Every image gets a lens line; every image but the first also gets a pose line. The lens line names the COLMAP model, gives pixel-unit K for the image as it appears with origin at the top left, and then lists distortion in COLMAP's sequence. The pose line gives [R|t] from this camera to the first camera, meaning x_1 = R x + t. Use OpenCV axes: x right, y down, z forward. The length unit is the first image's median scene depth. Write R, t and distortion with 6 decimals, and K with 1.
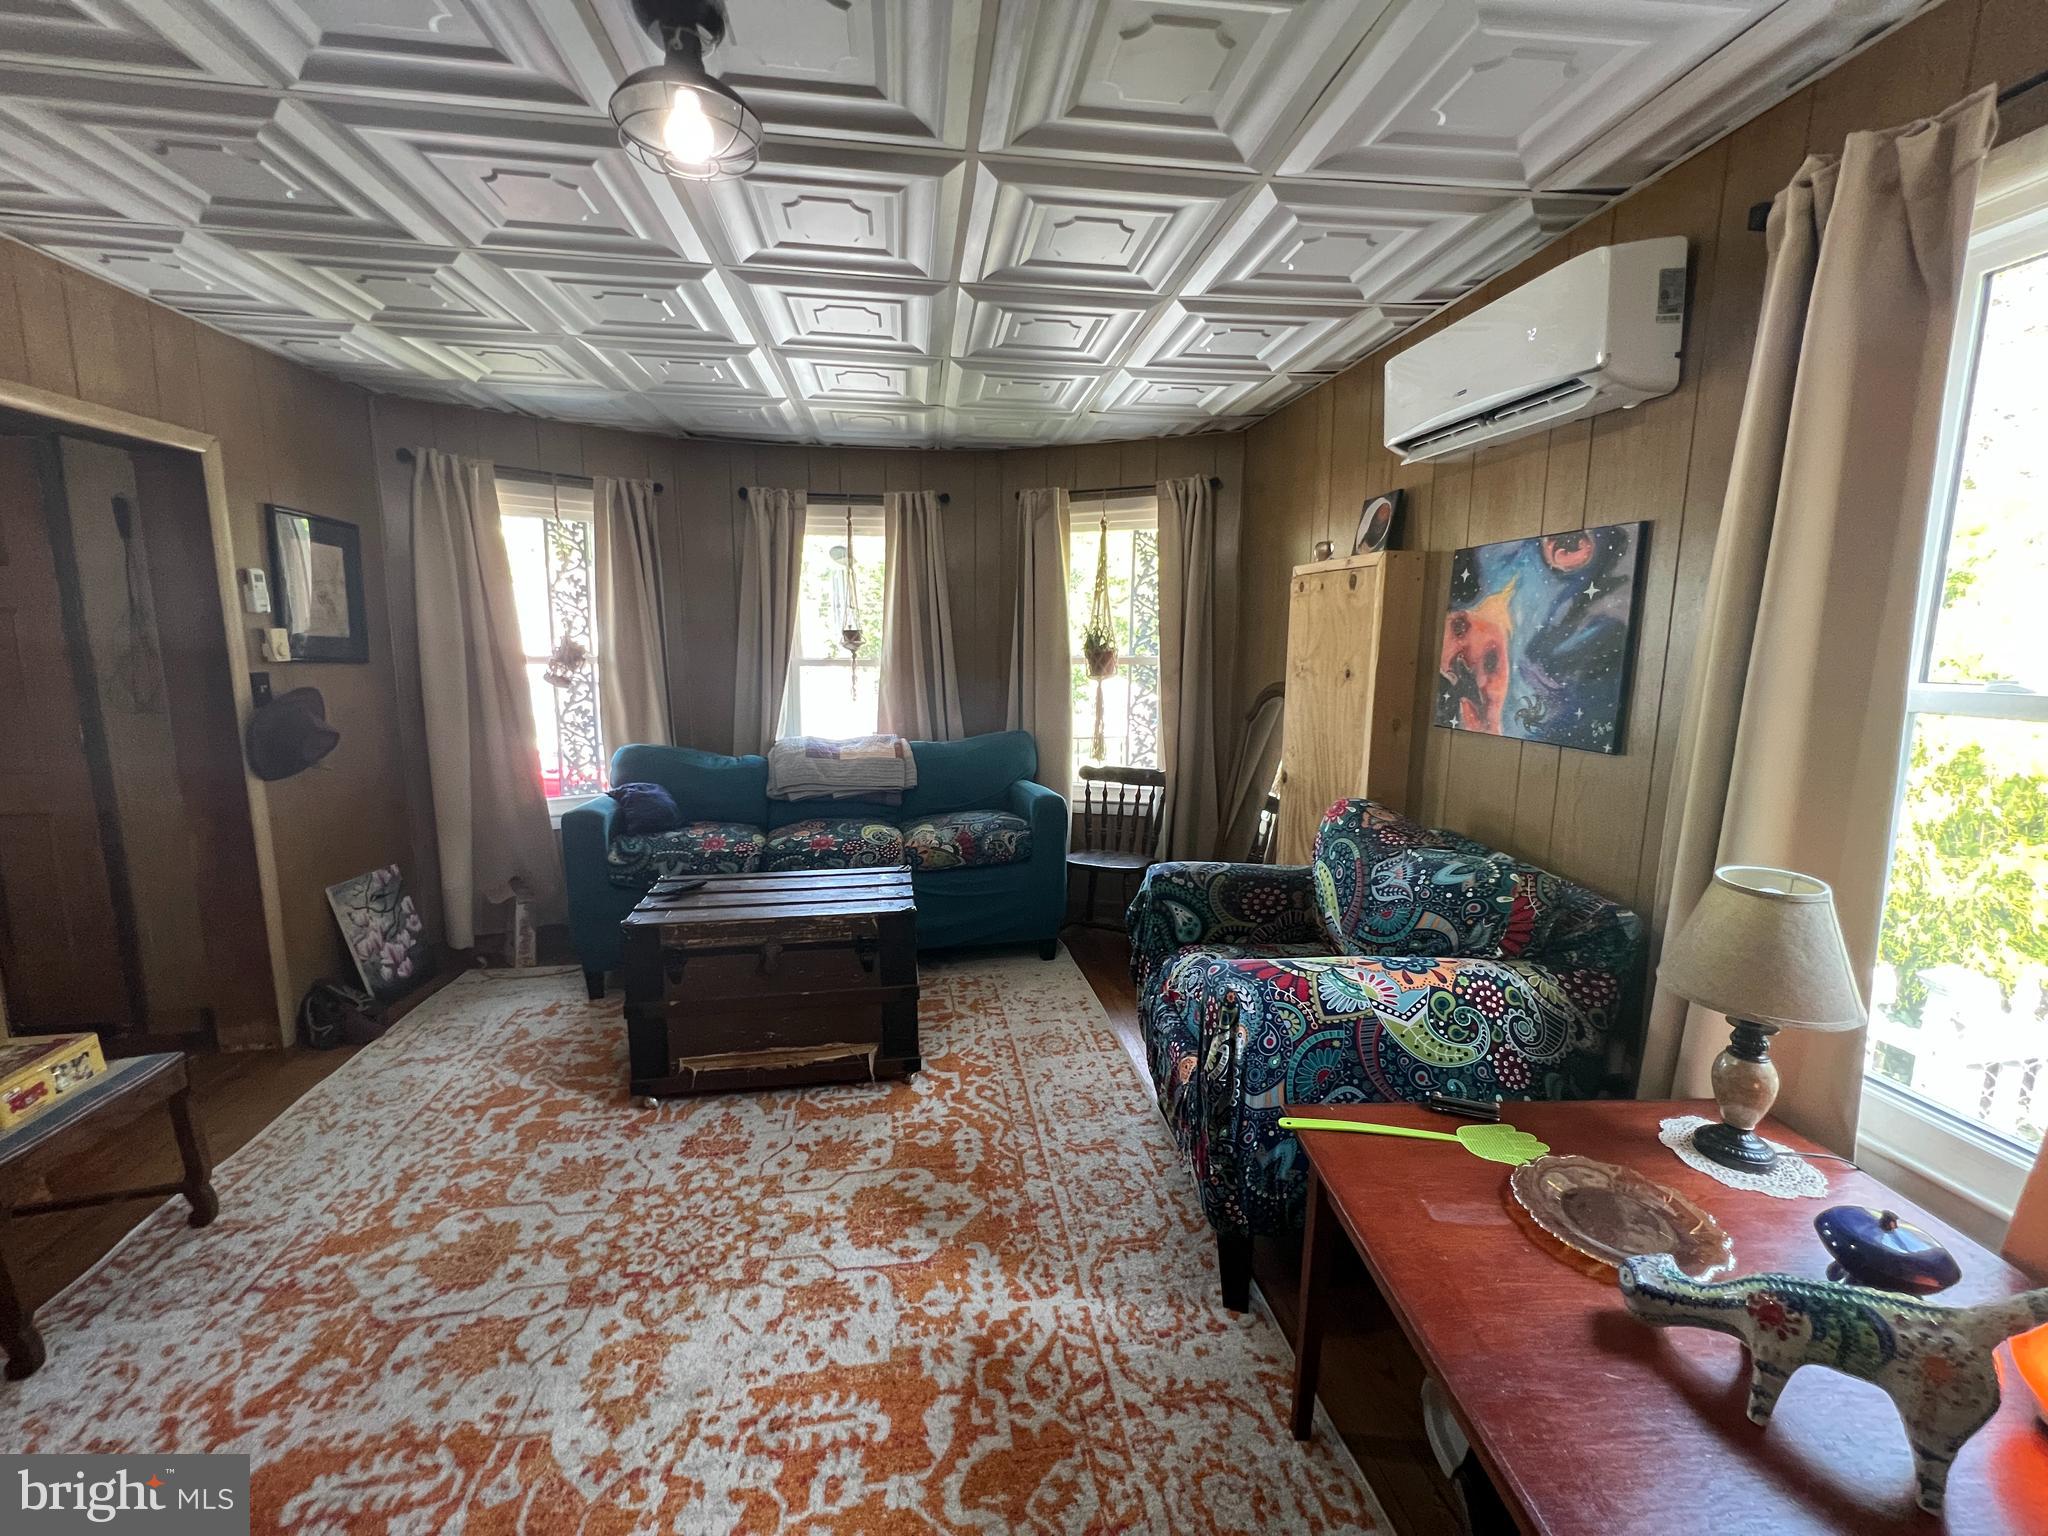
lens RADIAL K [[820.1, 0, 1019.1], [0, 820.1, 761.6], [0, 0, 1]] dist [-0.001482, 0.000264]
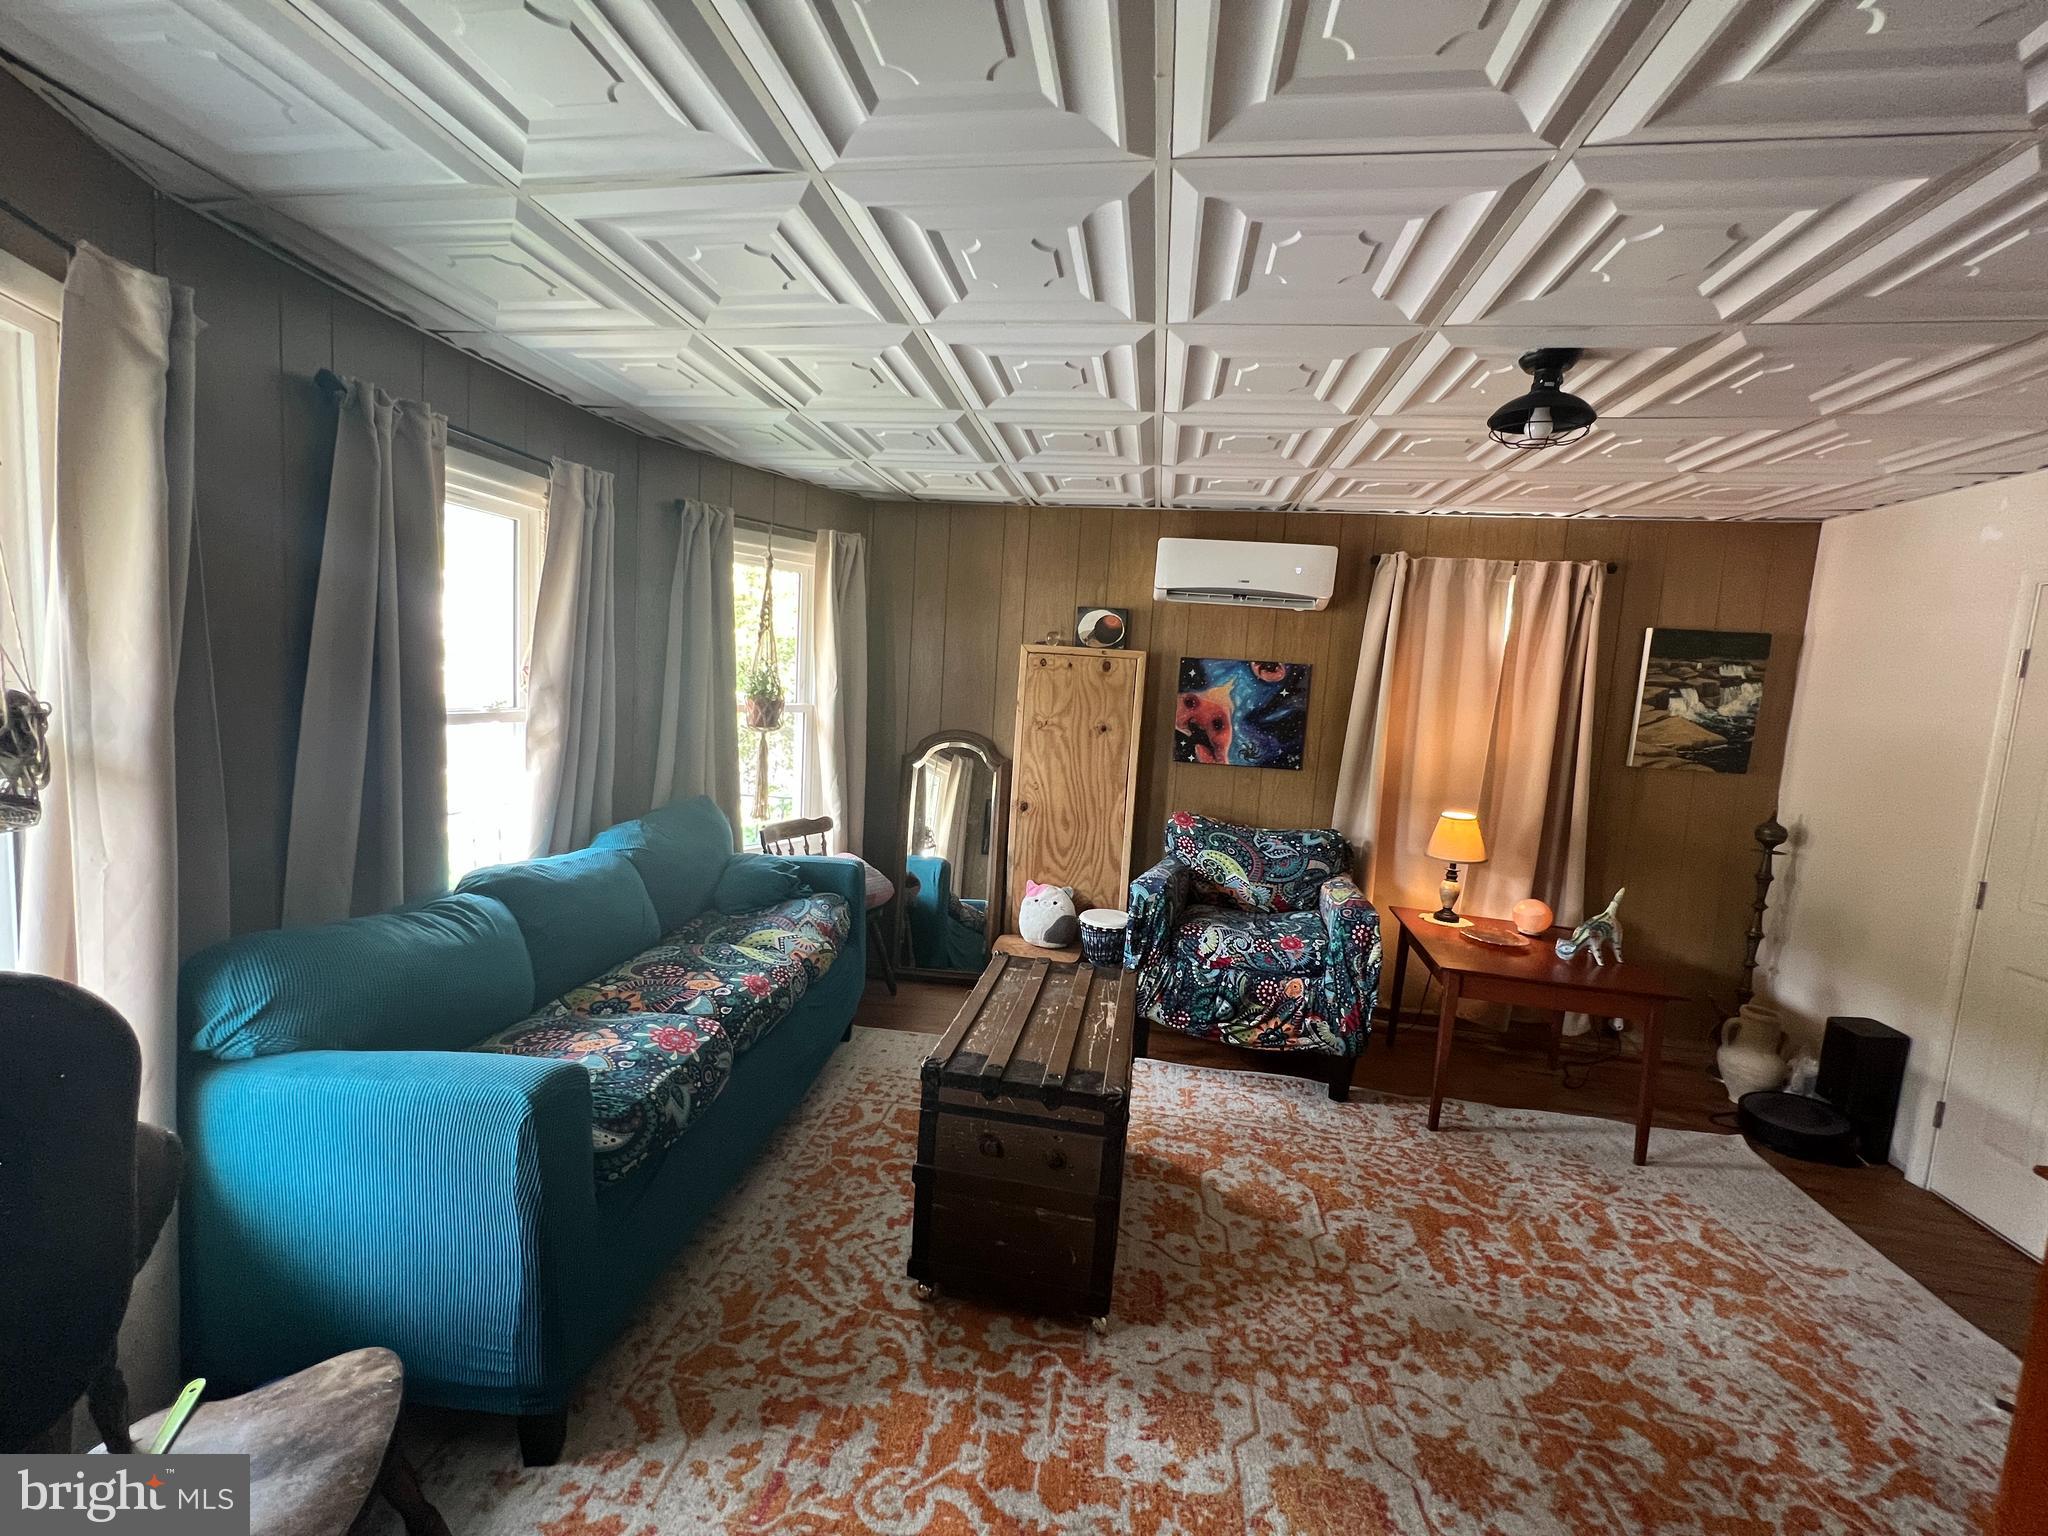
lens RADIAL K [[820.1, 0, 1019.1], [0, 820.1, 761.6], [0, 0, 1]] dist [-0.001482, 0.000264]
pose [[0.298851, -0.079594, 0.950975, -1.400152], [0.080822, 0.995046, 0.057884, -0.196874], [-0.950871, 0.059561, 0.303803, 0.952337]]
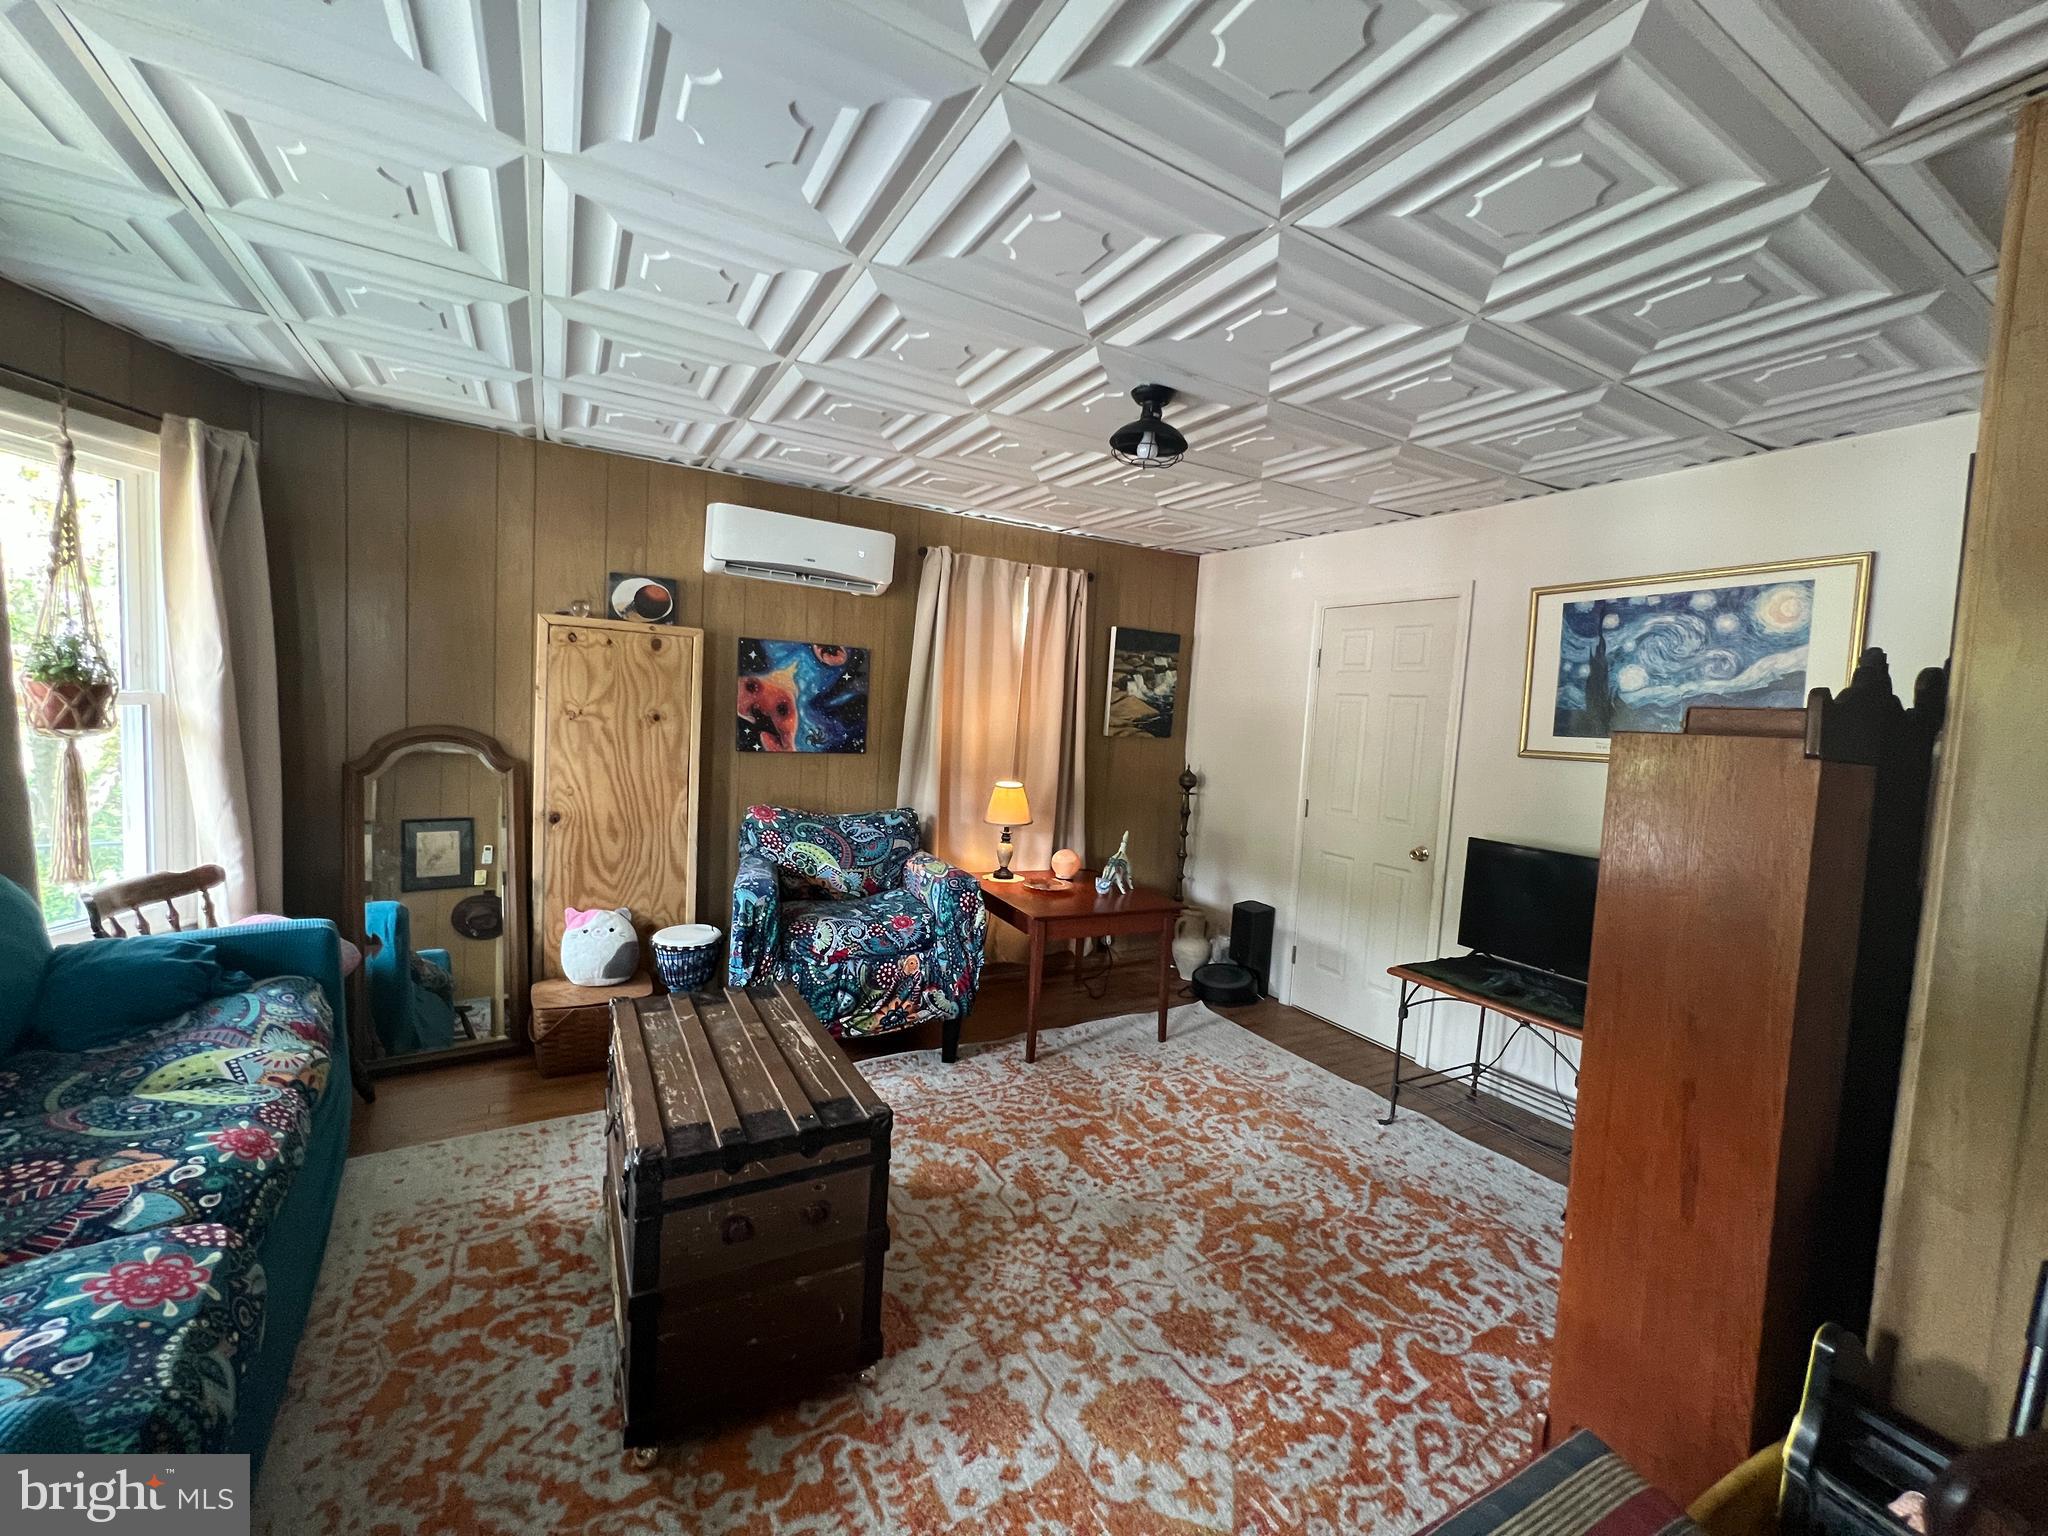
lens RADIAL K [[820.1, 0, 1019.1], [0, 820.1, 761.6], [0, 0, 1]] dist [-0.001482, 0.000264]
pose [[-0.373021, -0.087111, 0.923724, -1.306088], [0.079351, 0.988940, 0.125304, -0.207515], [-0.924423, 0.120039, -0.361983, 1.283914]]
